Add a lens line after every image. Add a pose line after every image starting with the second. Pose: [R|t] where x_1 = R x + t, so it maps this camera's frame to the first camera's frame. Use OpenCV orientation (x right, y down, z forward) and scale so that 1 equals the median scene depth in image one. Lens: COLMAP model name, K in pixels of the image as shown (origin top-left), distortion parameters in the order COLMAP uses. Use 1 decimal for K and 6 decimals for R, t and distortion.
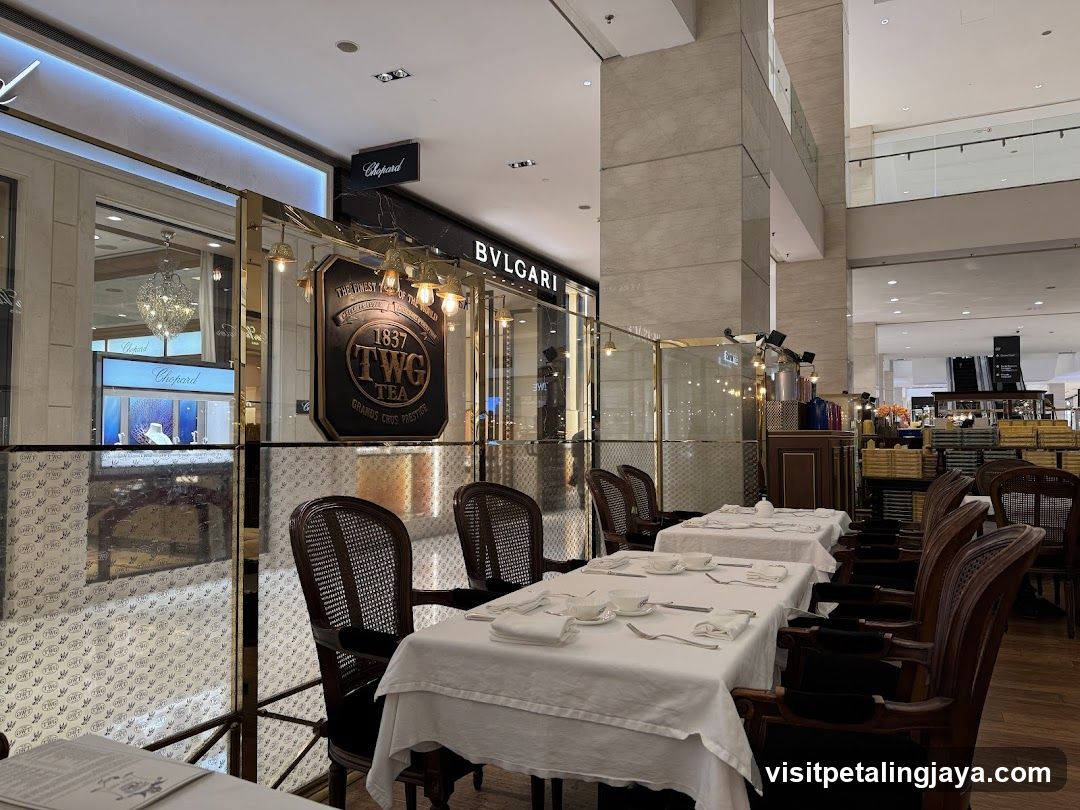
lens RADIAL K [[763.1, 0, 540.7], [0, 763.1, 405.1], [0, 0, 1]] dist [0.000520, 0.000814]
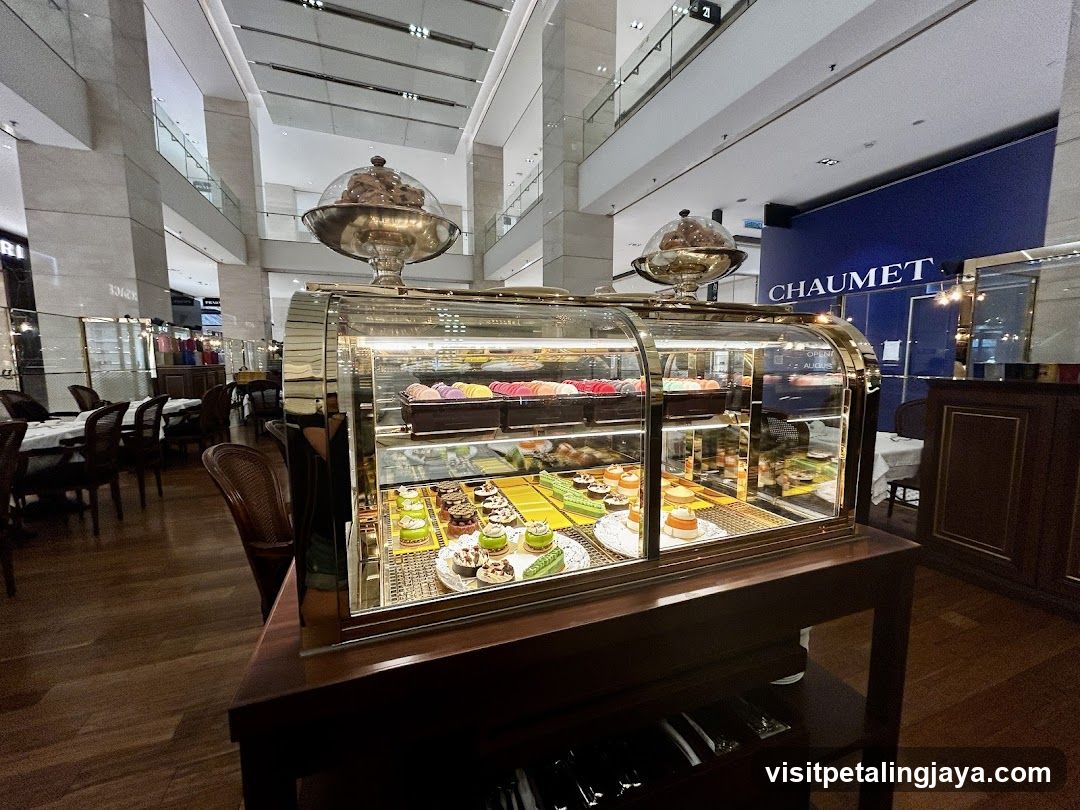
lens RADIAL K [[433.7, 0, 538.7], [0, 433.7, 402.9], [0, 0, 1]] dist [0.001138, 0.000171]
pose [[0.673375, -0.079064, 0.735061, 0.051459], [-0.028891, 0.990691, 0.133027, -0.023611], [-0.738736, -0.110814, 0.664823, -0.248787]]
